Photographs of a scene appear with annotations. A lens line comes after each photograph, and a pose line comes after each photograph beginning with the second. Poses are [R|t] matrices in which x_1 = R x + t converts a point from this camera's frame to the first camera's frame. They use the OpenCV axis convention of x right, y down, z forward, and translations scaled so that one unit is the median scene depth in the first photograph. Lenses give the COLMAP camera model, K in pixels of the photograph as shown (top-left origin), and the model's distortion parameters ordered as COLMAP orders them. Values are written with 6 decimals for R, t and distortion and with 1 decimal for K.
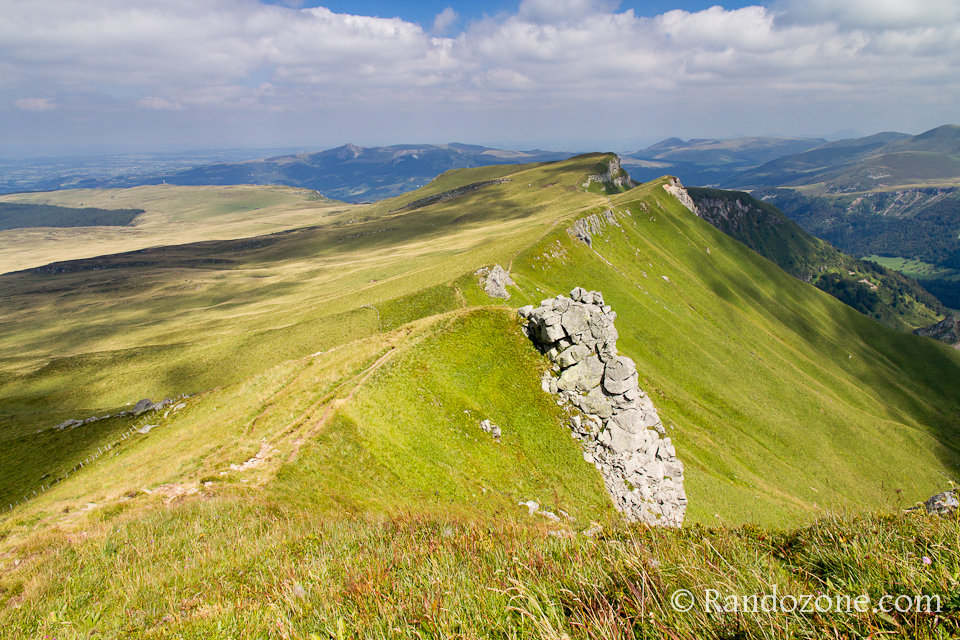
lens RADIAL K [[640.9, 0, 480.0], [0, 640.9, 320.0], [0, 0, 1]] dist [-0.001732, -0.001173]
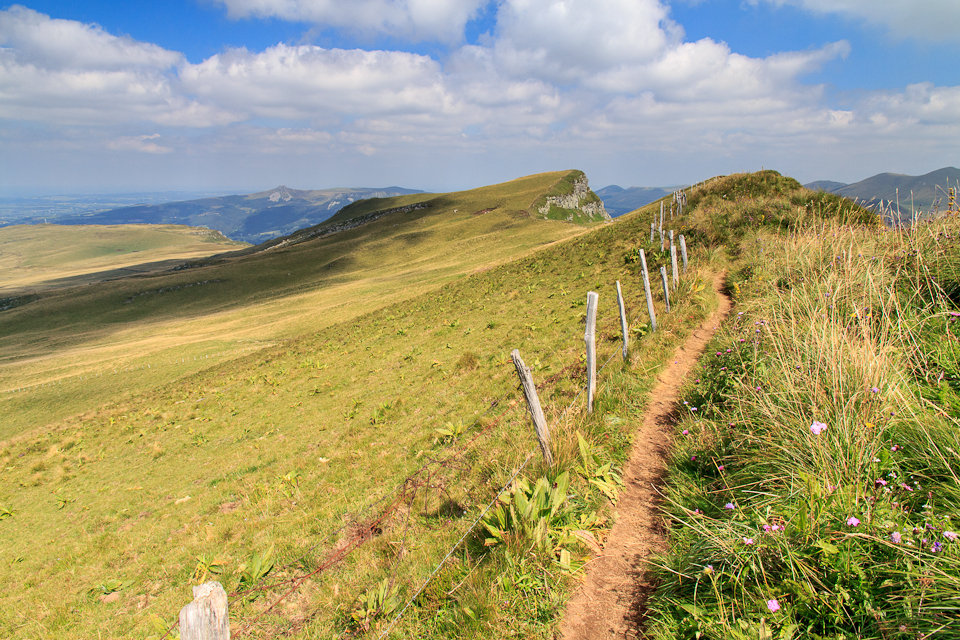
lens RADIAL K [[640.9, 0, 480.0], [0, 640.9, 320.0], [0, 0, 1]] dist [-0.001732, -0.001173]
pose [[0.996211, -0.004605, 0.086847, 0.019420], [0.010702, 0.997499, -0.069866, -0.024433], [-0.086308, 0.070531, 0.993769, 0.156591]]
